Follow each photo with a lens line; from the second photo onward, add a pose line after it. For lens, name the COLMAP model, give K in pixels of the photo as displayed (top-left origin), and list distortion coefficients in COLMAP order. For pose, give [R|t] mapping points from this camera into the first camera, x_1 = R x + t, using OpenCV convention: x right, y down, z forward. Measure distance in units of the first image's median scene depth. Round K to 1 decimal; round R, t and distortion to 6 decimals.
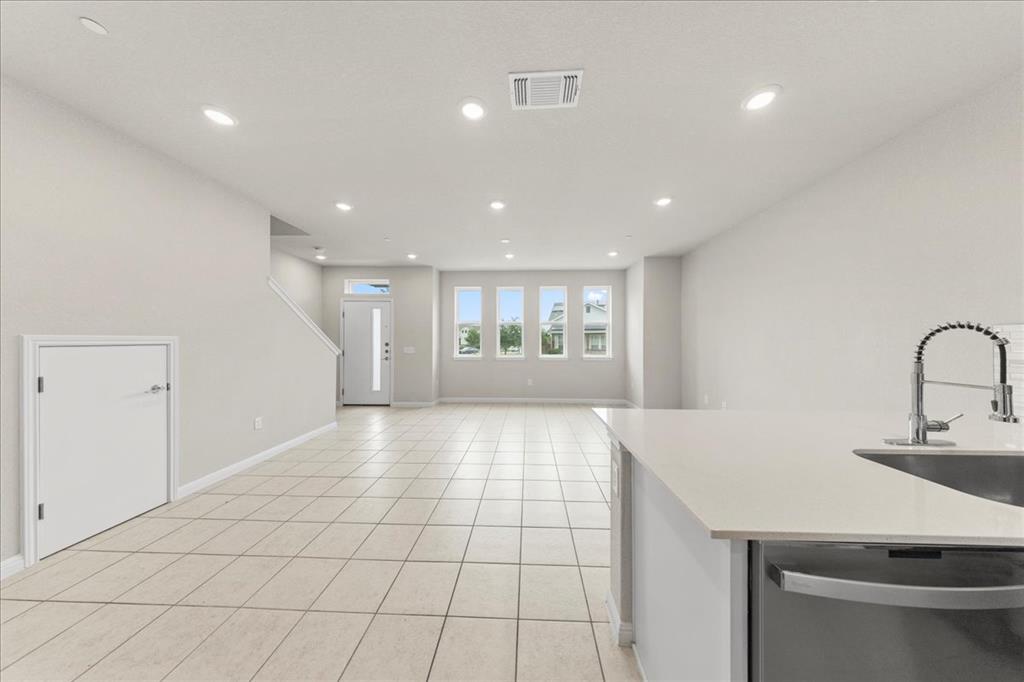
lens RADIAL K [[292.3, 0, 517.3], [0, 292.3, 339.4], [0, 0, 1]] dist [0.003222, -0.000250]
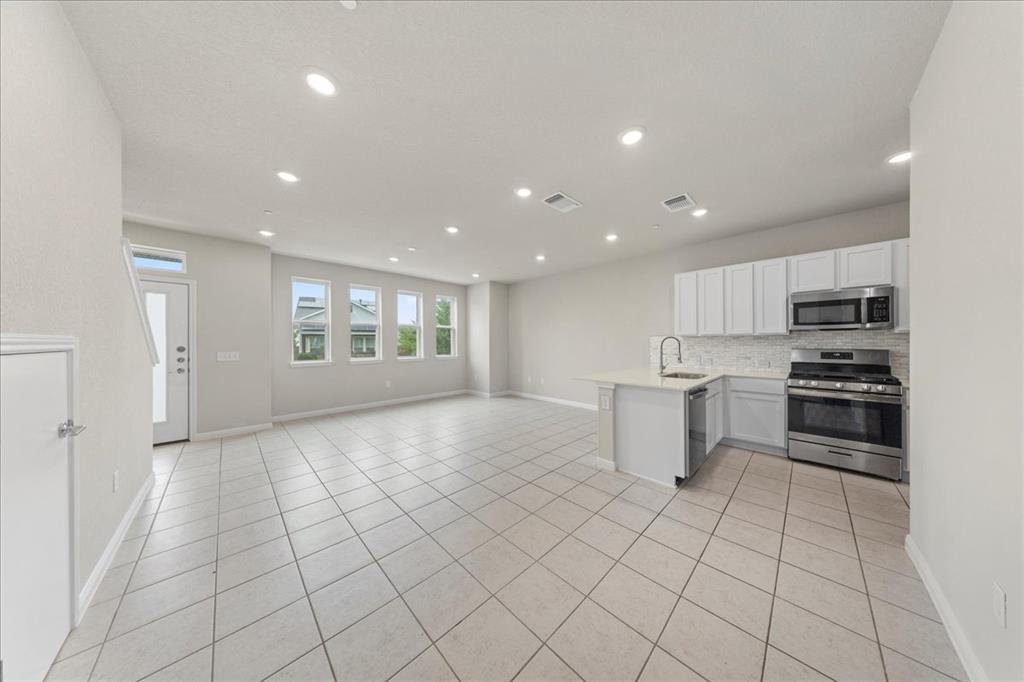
lens RADIAL K [[292.3, 0, 515.3], [0, 292.3, 342.9], [0, 0, 1]] dist [0.003222, -0.000250]
pose [[0.687186, -0.004001, 0.726471, -0.410603], [0.001008, 0.999989, 0.004554, 0.000980], [-0.726481, -0.002397, 0.687182, -0.005643]]
